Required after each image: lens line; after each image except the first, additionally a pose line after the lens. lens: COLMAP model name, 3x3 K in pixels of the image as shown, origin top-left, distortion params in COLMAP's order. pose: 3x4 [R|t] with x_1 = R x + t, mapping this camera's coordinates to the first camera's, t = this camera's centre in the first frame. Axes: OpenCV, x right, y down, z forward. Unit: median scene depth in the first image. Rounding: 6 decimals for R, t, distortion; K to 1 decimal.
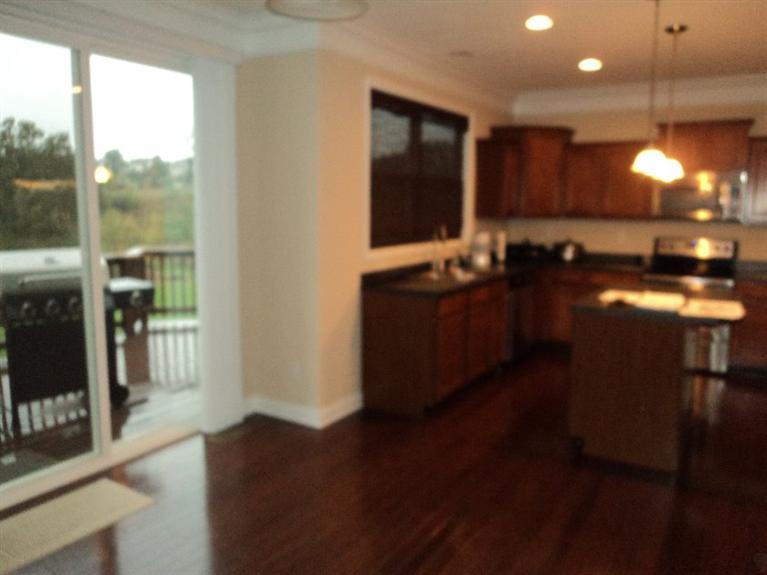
lens RADIAL K [[643.1, 0, 383.5], [0, 643.1, 287.5], [0, 0, 1]] dist [-0.022075, 0.000642]
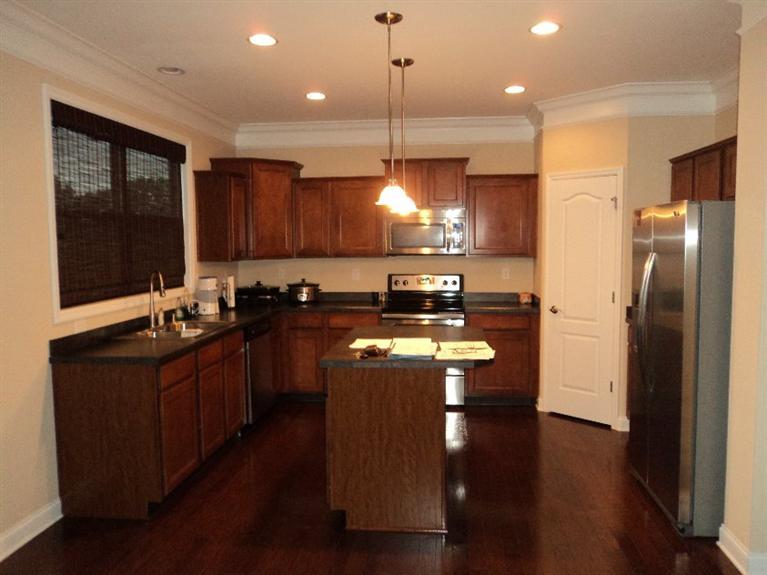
lens RADIAL K [[643.1, 0, 383.5], [0, 643.1, 287.5], [0, 0, 1]] dist [-0.022075, 0.000642]
pose [[0.911103, -0.049555, 0.409189, 0.013826], [0.073800, 0.996317, -0.043665, -0.017876], [-0.405518, 0.069981, 0.911404, 0.117585]]
